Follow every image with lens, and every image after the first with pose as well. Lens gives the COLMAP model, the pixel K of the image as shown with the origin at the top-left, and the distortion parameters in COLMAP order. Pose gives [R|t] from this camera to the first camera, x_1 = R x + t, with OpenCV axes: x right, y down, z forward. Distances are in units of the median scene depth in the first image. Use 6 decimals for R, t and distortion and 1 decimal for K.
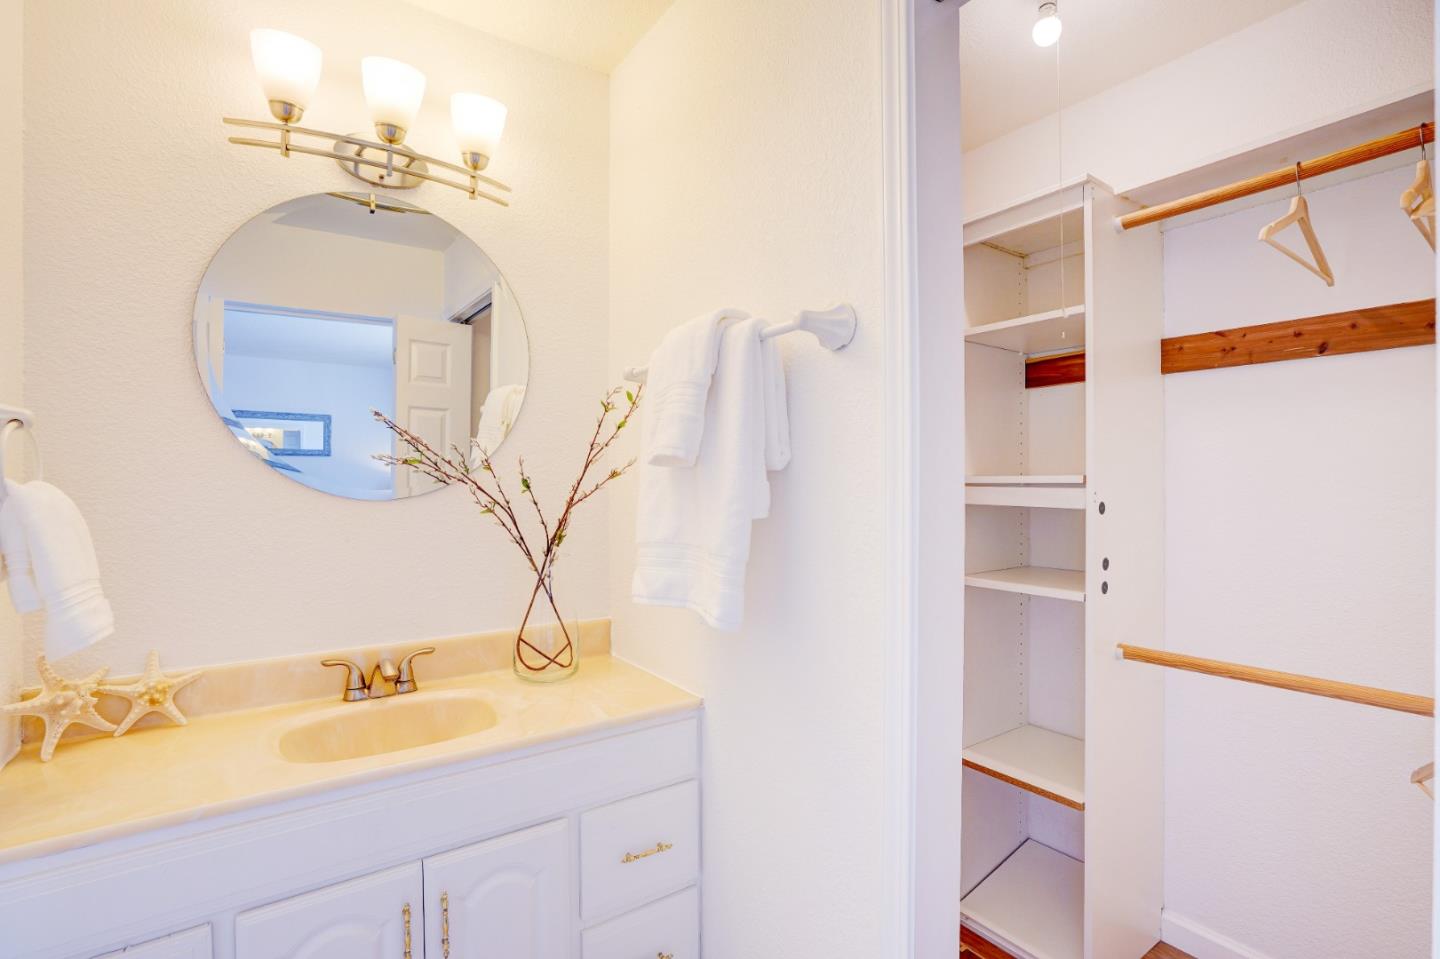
lens RADIAL K [[680.3, 0, 723.5], [0, 680.3, 481.4], [0, 0, 1]] dist [-0.051155, 0.021012]
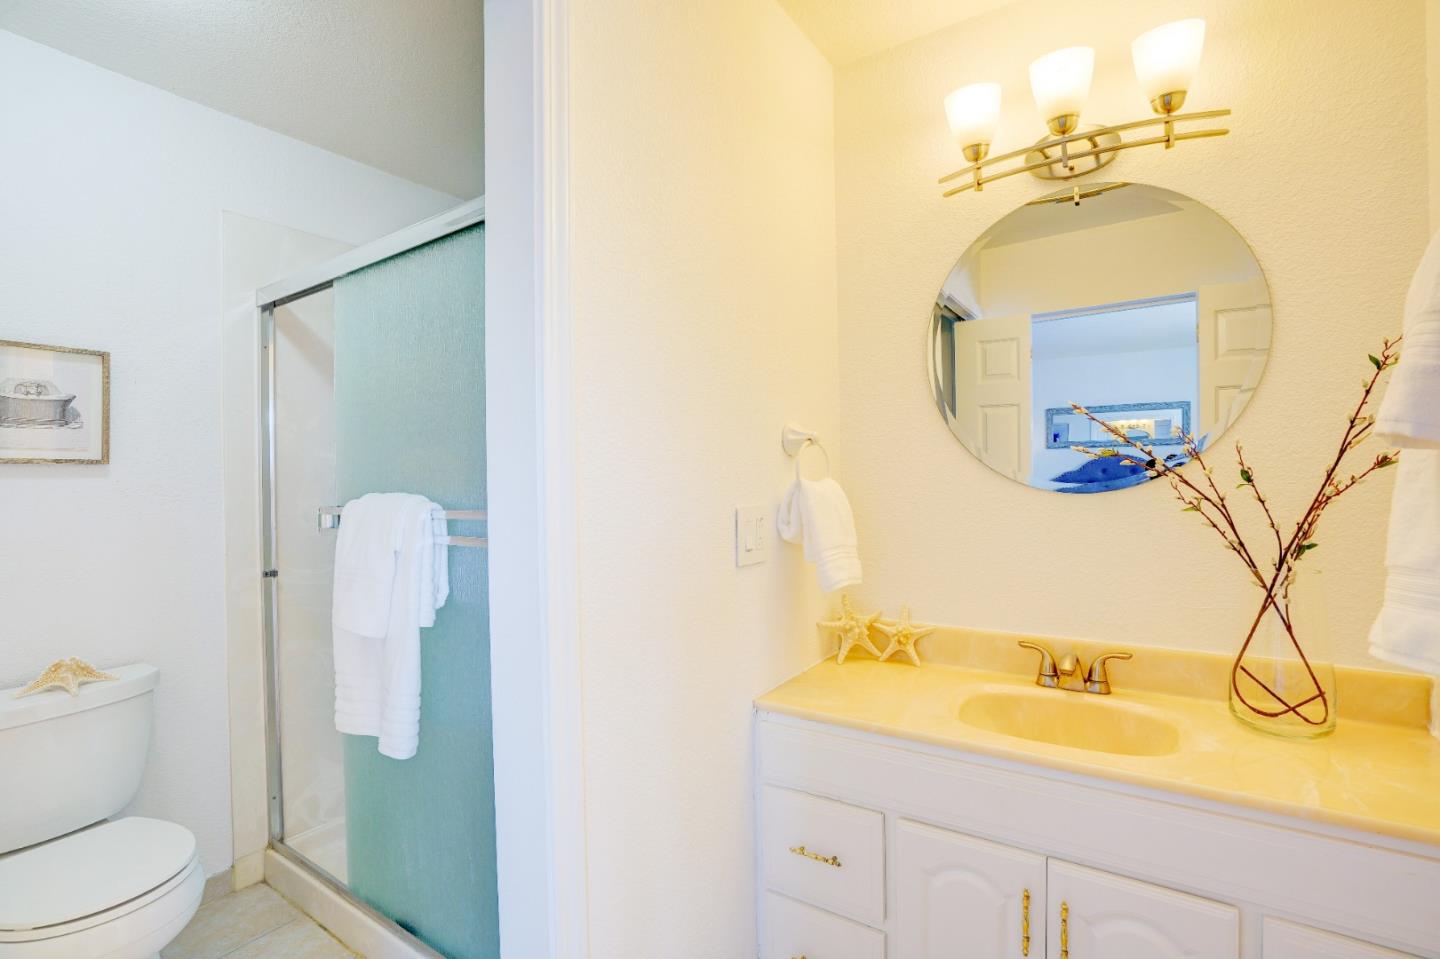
lens RADIAL K [[680.3, 0, 723.5], [0, 680.3, 481.4], [0, 0, 1]] dist [-0.051155, 0.021012]
pose [[0.346063, 0.001296, -0.938210, 0.242817], [0.015106, 0.999862, 0.006953, -0.005295], [0.938090, -0.016579, 0.345996, 0.165191]]
